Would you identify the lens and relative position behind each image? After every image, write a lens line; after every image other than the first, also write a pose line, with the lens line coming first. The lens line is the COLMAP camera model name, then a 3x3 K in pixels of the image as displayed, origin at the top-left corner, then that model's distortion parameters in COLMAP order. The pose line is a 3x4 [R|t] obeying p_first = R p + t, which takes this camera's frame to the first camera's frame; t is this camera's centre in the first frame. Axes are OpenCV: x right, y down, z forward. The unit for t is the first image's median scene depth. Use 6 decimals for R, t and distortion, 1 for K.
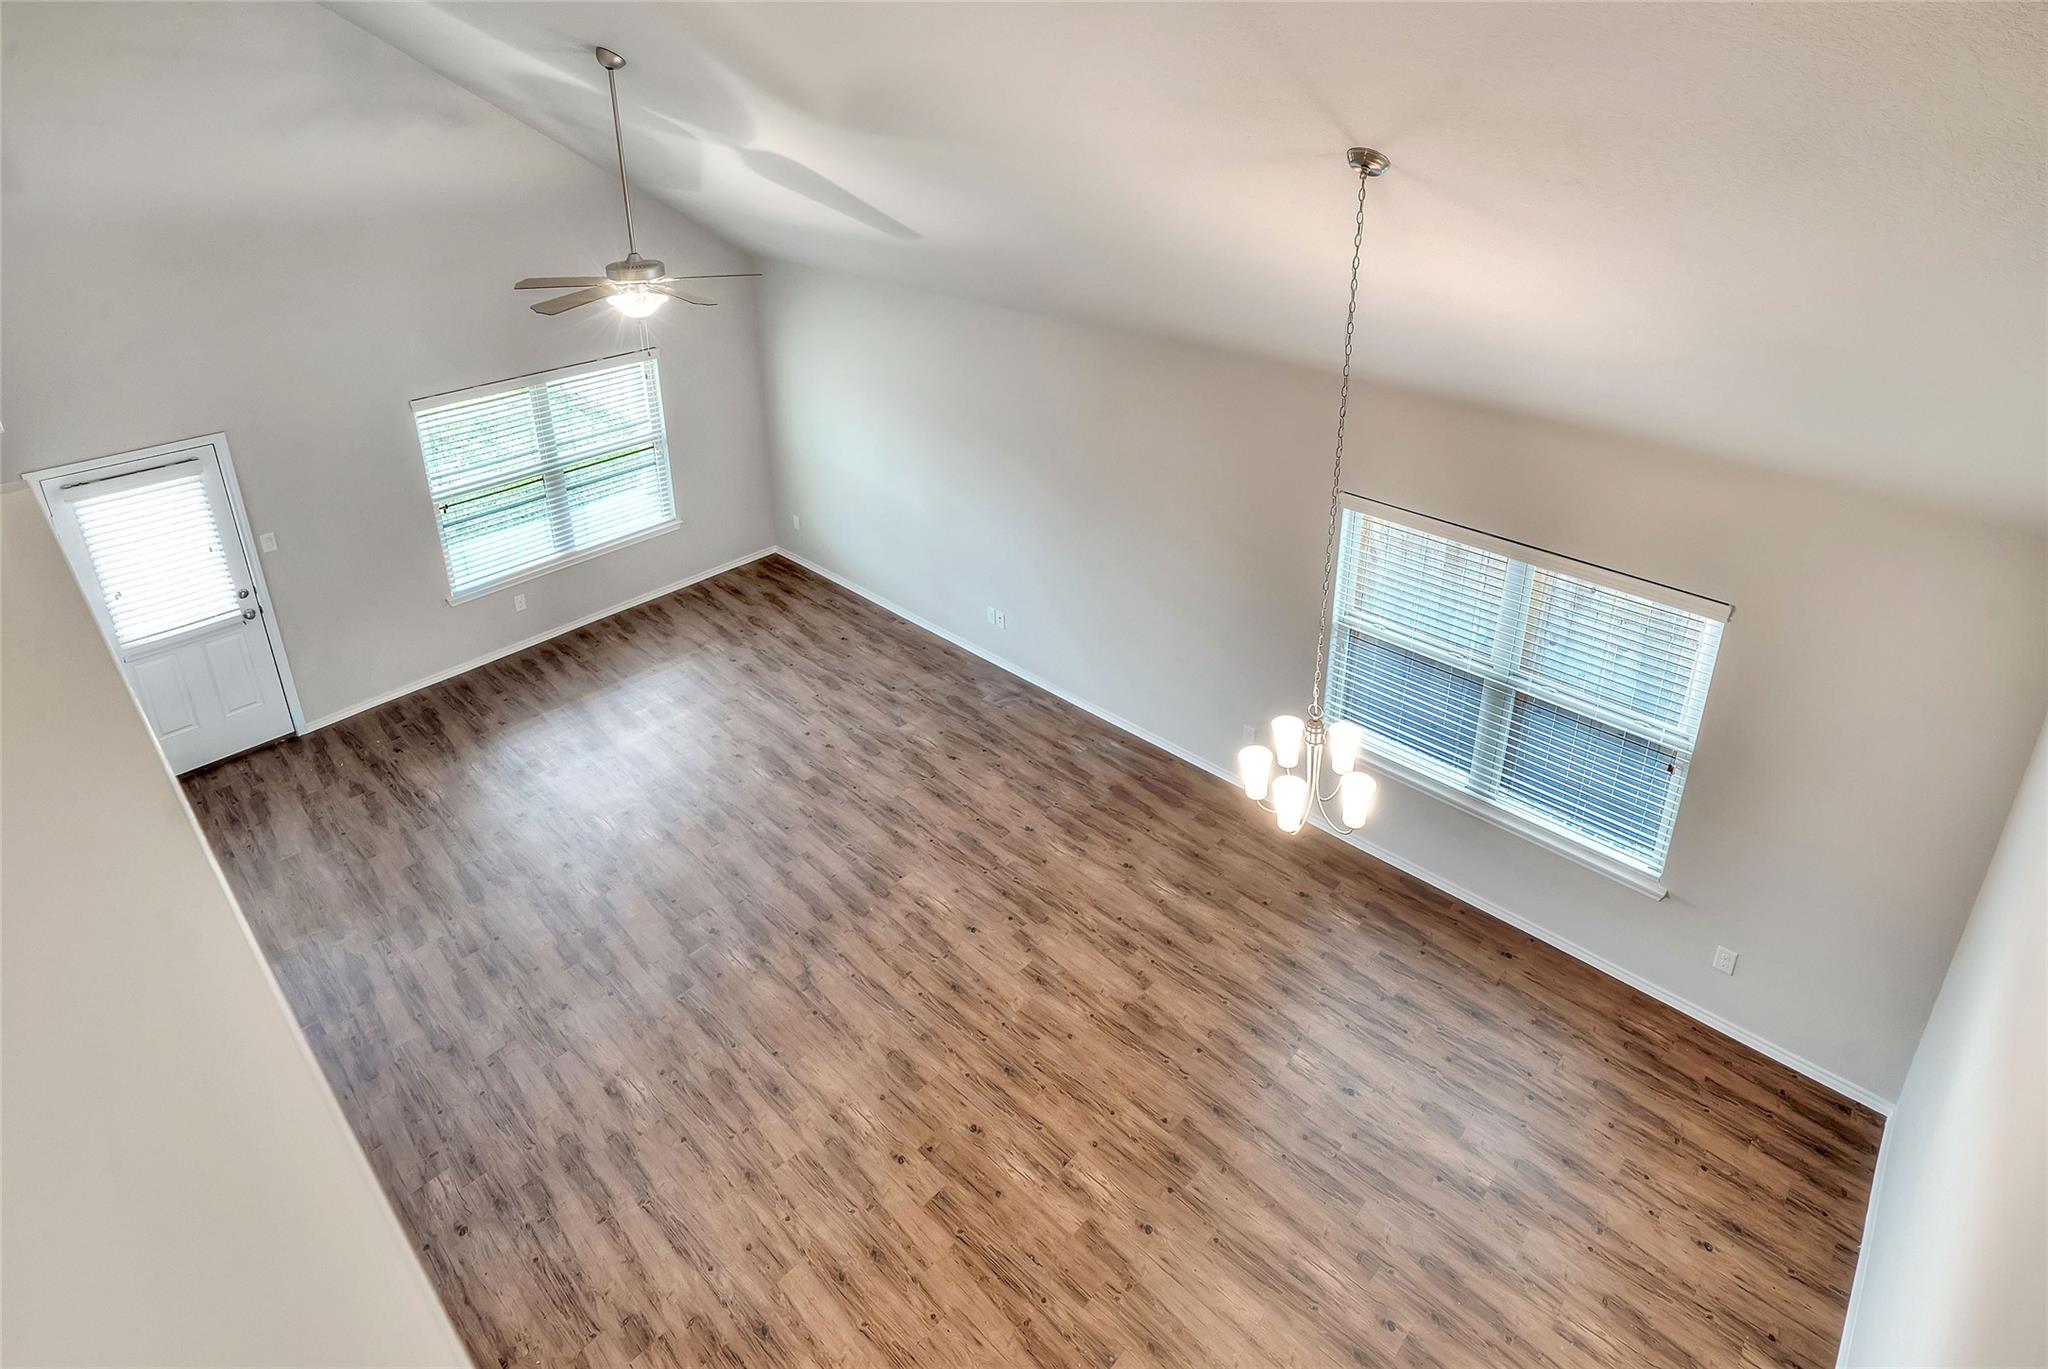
lens RADIAL K [[1082.1, 0, 1069.6], [0, 1082.1, 447.1], [0, 0, 1]] dist [-0.040050, 0.003445]
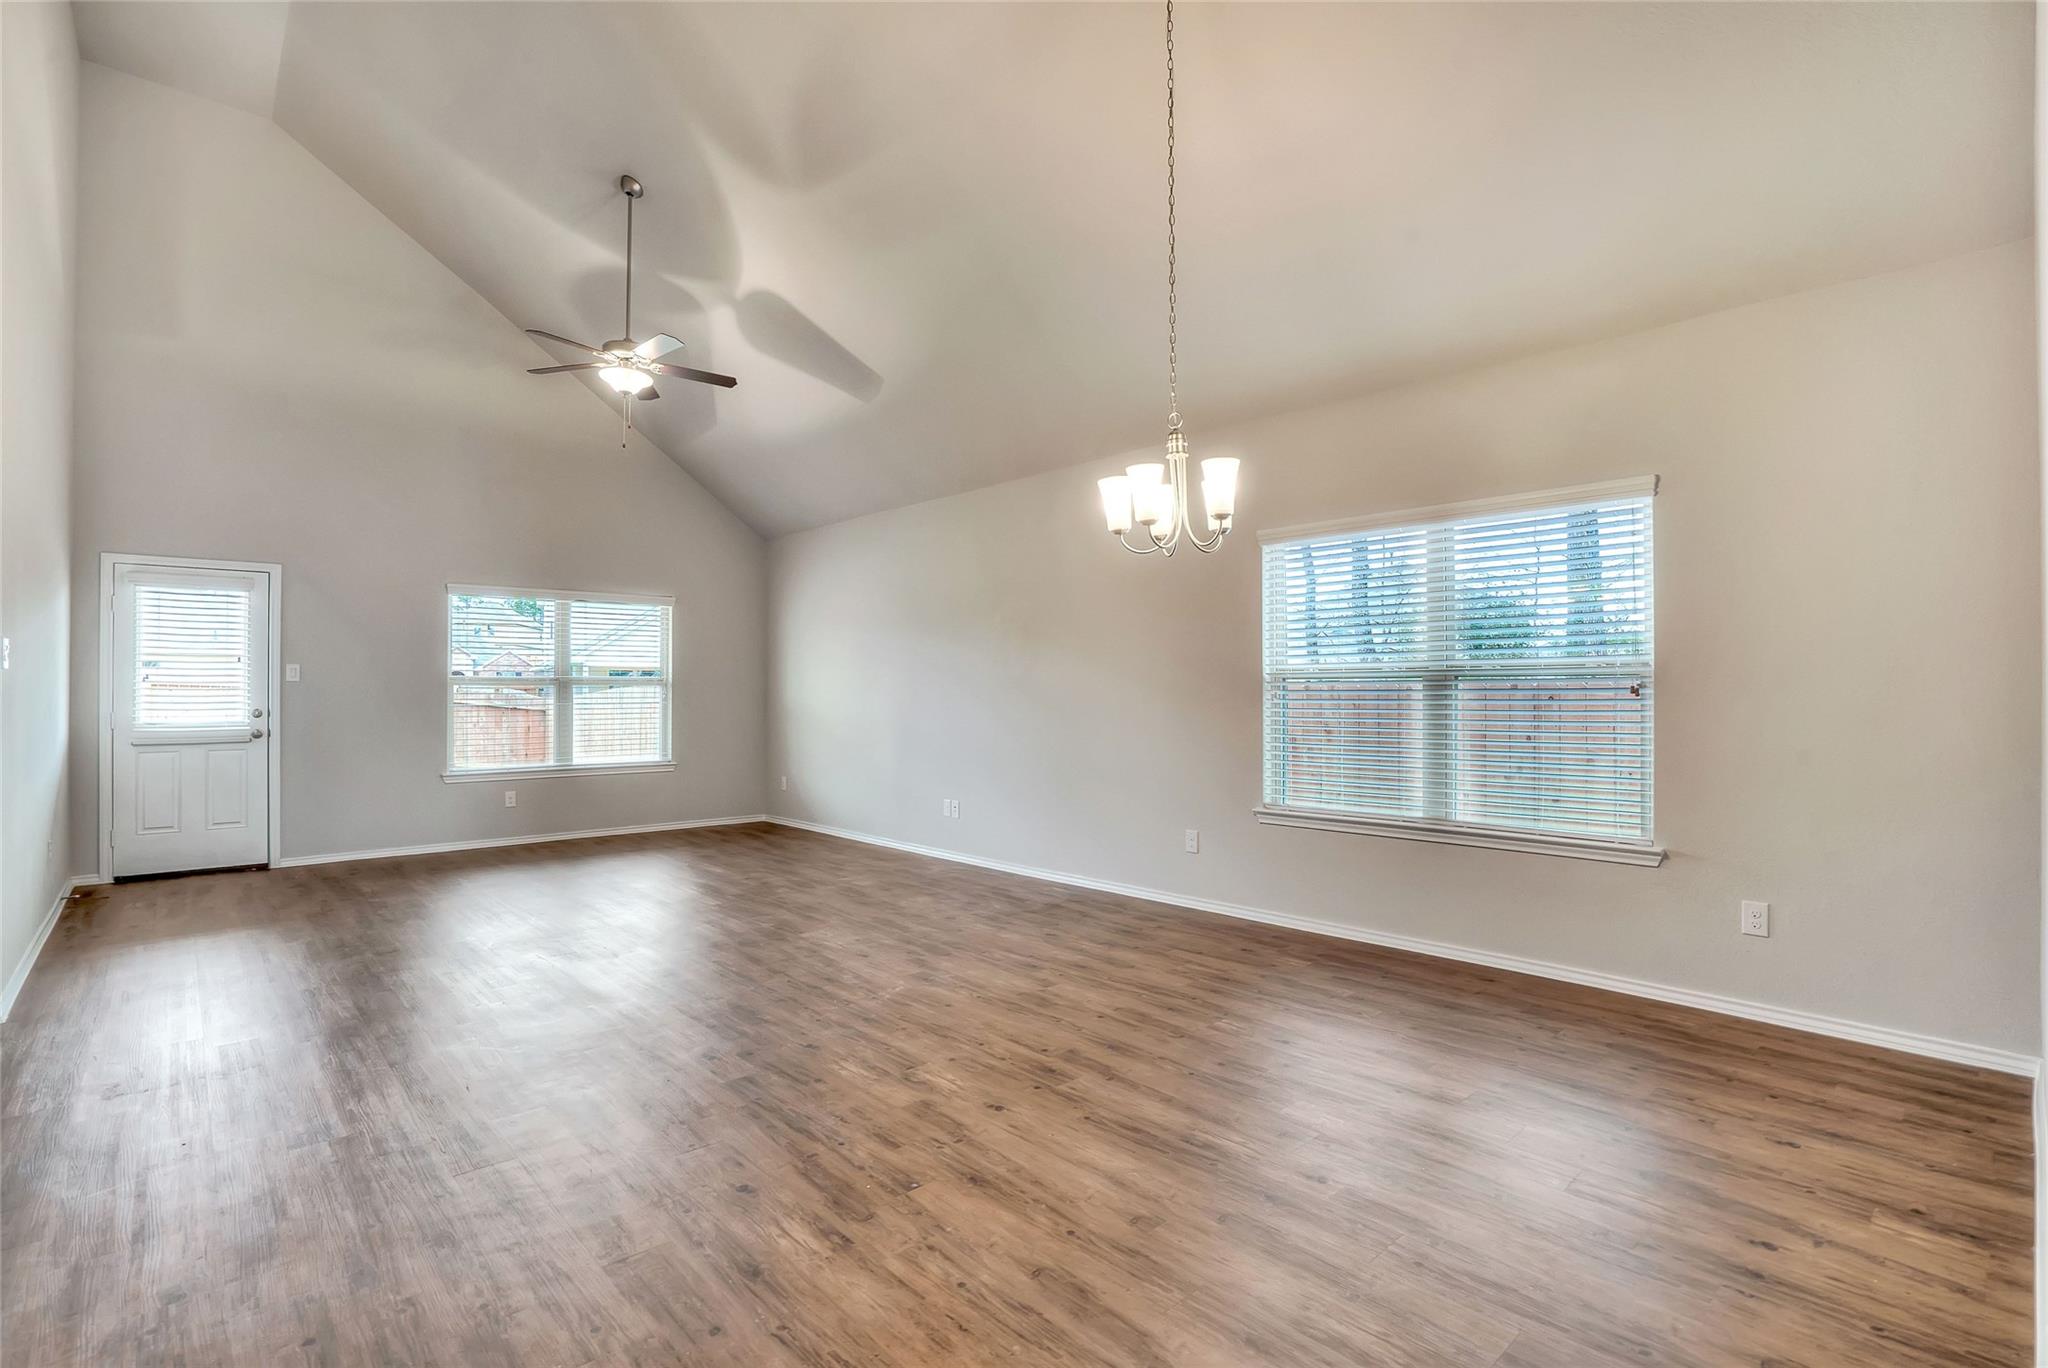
lens RADIAL K [[961.7, 0, 1017.9], [0, 961.7, 677.4], [0, 0, 1]] dist [-0.058128, 0.018624]
pose [[0.995336, -0.008486, -0.096094, 0.124760], [-0.025594, 0.937194, -0.347869, 0.551157], [0.093011, 0.348706, 0.932606, 0.209671]]
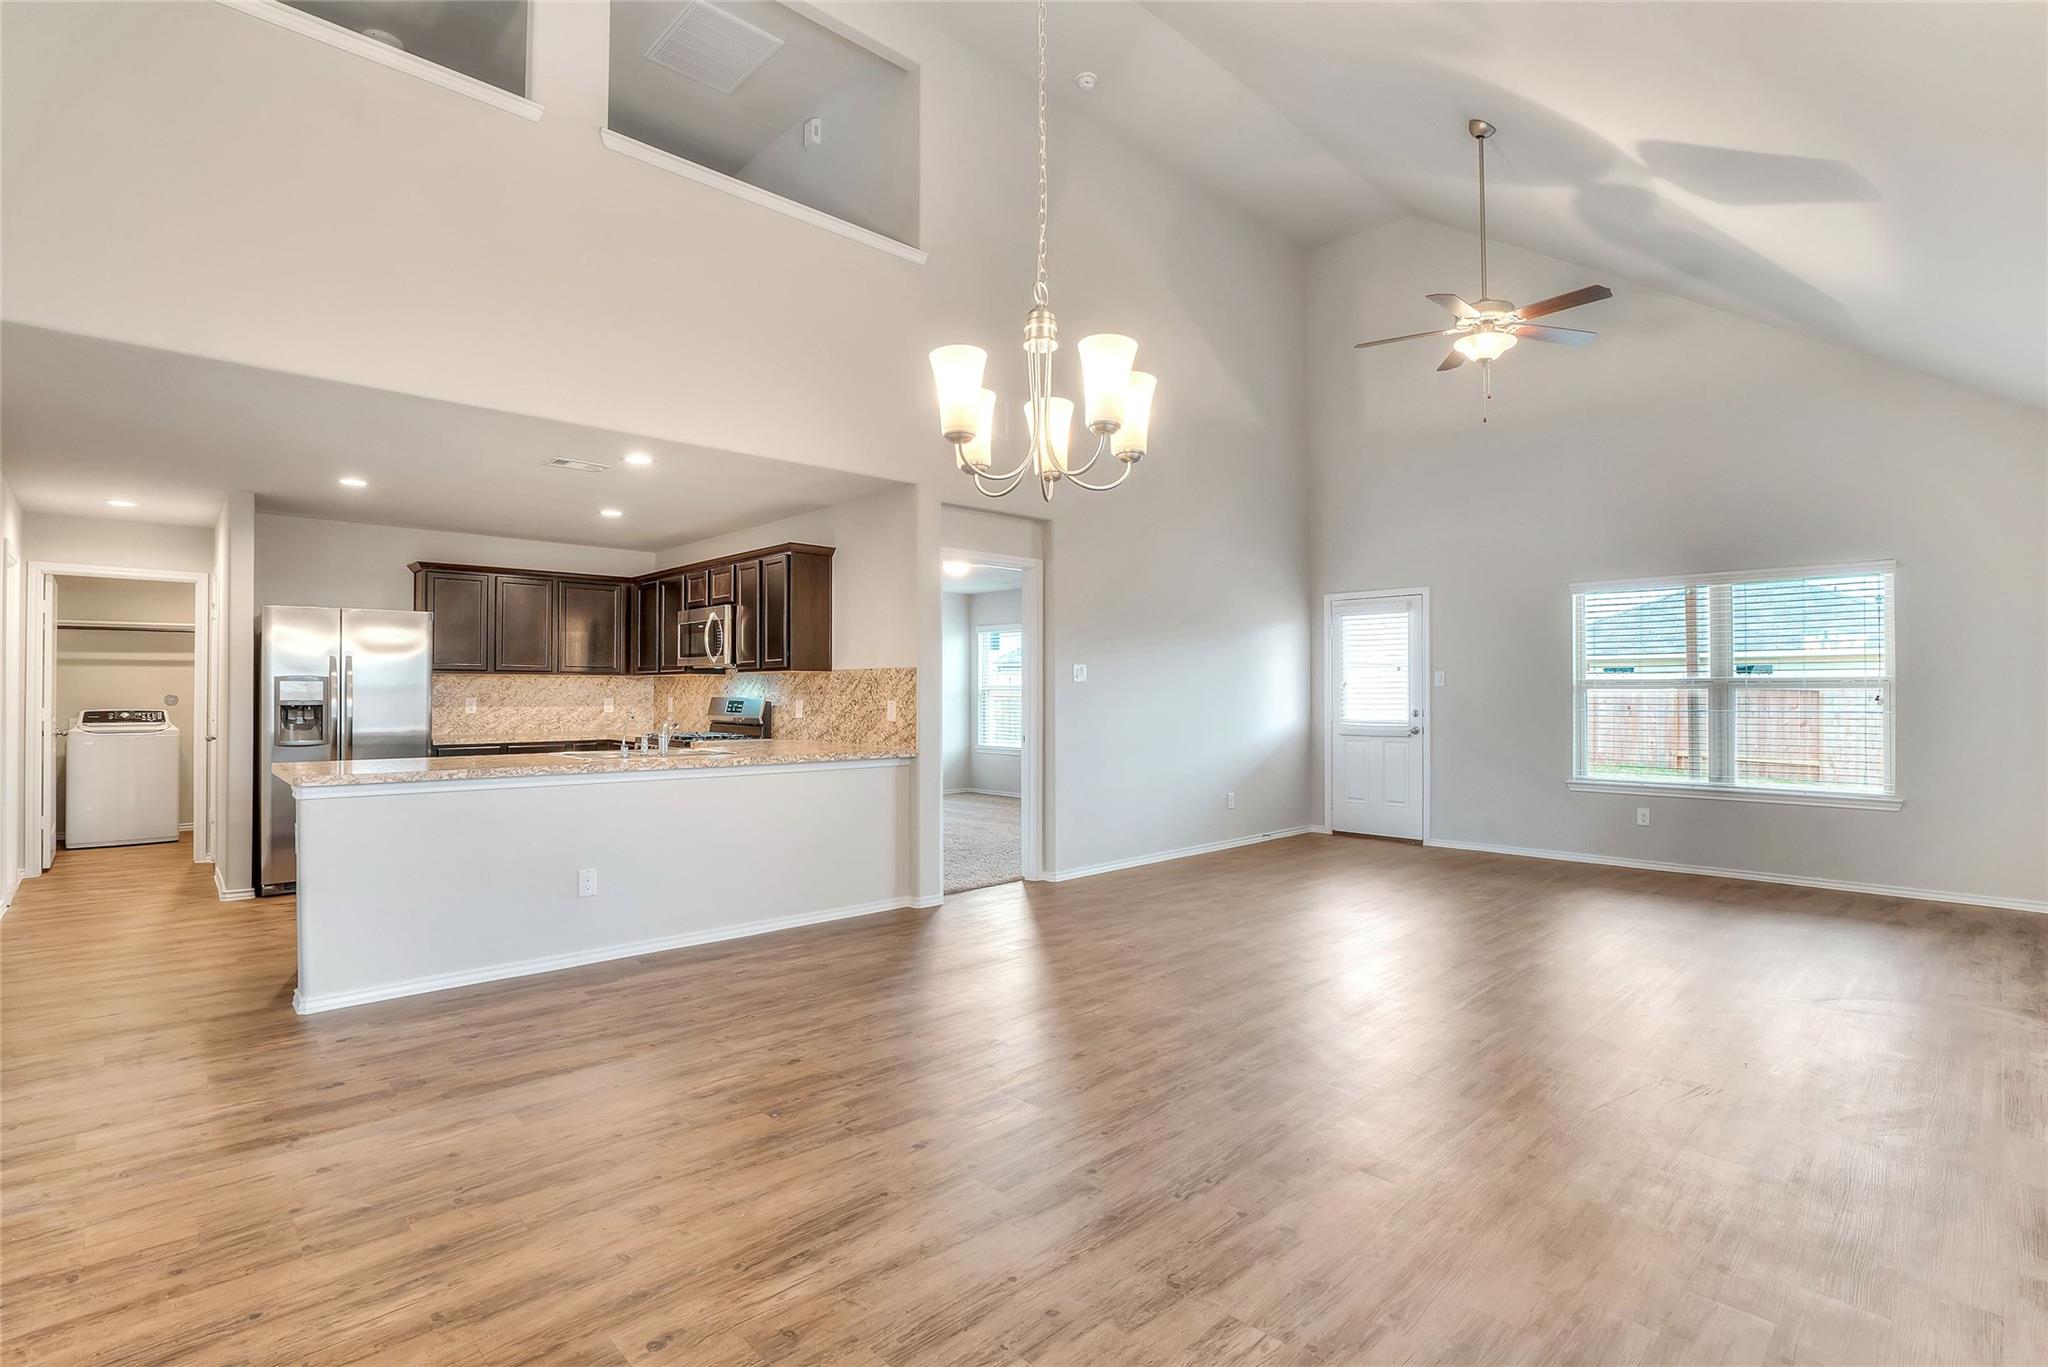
lens RADIAL K [[961.7, 0, 1016.8], [0, 961.7, 678.3], [0, 0, 1]] dist [-0.058128, 0.018624]
pose [[-0.075222, -0.020092, -0.996964, 0.566072], [-0.336676, 0.941599, 0.006426, 0.336857], [0.938611, 0.336137, -0.077593, 0.807179]]
